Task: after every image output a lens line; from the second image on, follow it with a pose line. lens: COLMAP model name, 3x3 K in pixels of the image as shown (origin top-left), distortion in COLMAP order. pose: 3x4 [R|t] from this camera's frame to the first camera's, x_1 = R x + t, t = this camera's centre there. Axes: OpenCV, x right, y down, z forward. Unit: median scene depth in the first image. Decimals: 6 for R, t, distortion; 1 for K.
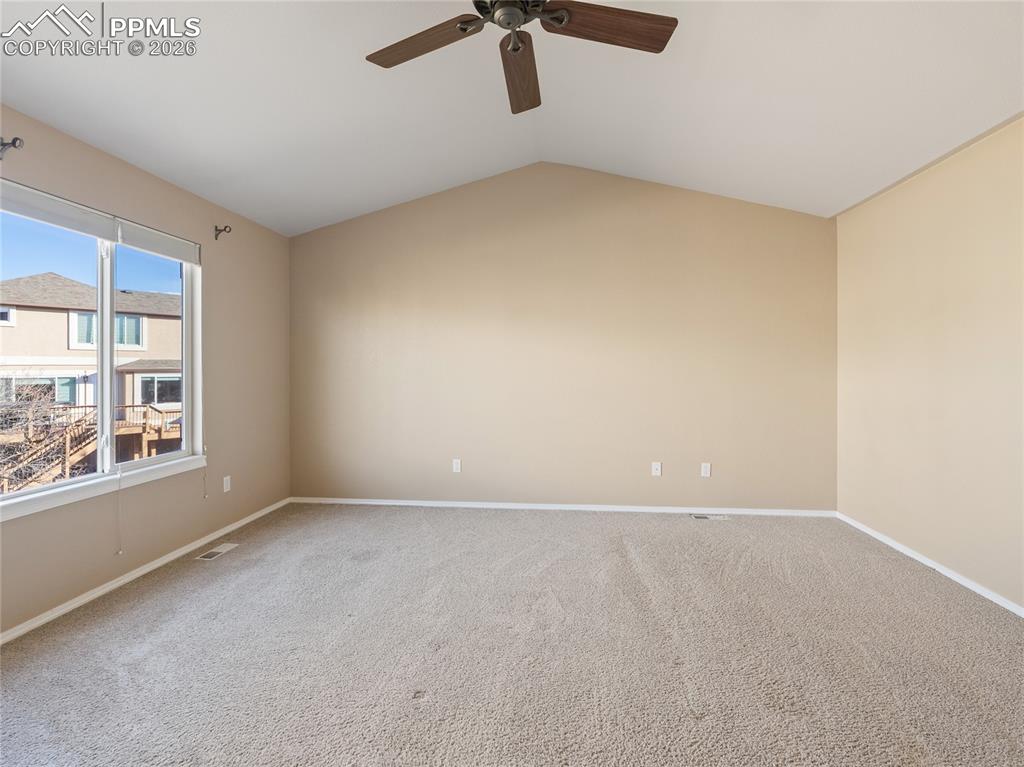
lens RADIAL K [[470.6, 0, 510.1], [0, 470.6, 368.6], [0, 0, 1]] dist [0.001849, -0.000790]
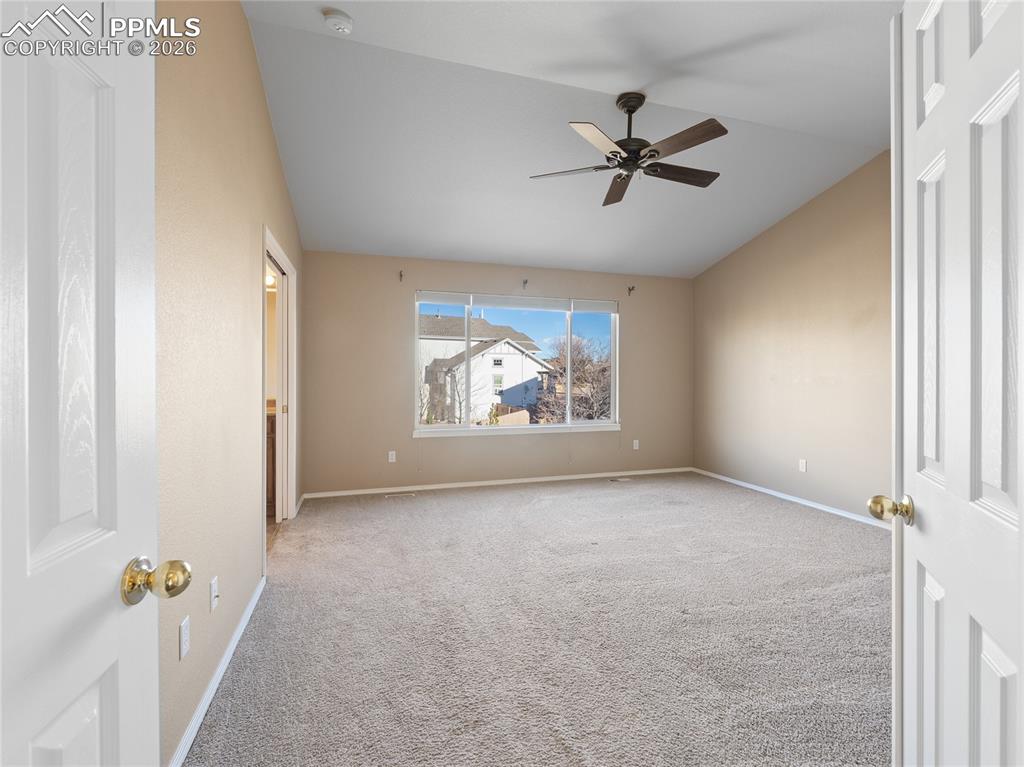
lens RADIAL K [[470.6, 0, 516.1], [0, 470.6, 376.6], [0, 0, 1]] dist [0.001849, -0.000790]
pose [[0.404328, 0.008983, -0.914570, 0.809899], [-0.006796, 0.999954, 0.006817, 0.003051], [0.914589, 0.003459, 0.404371, -0.036318]]
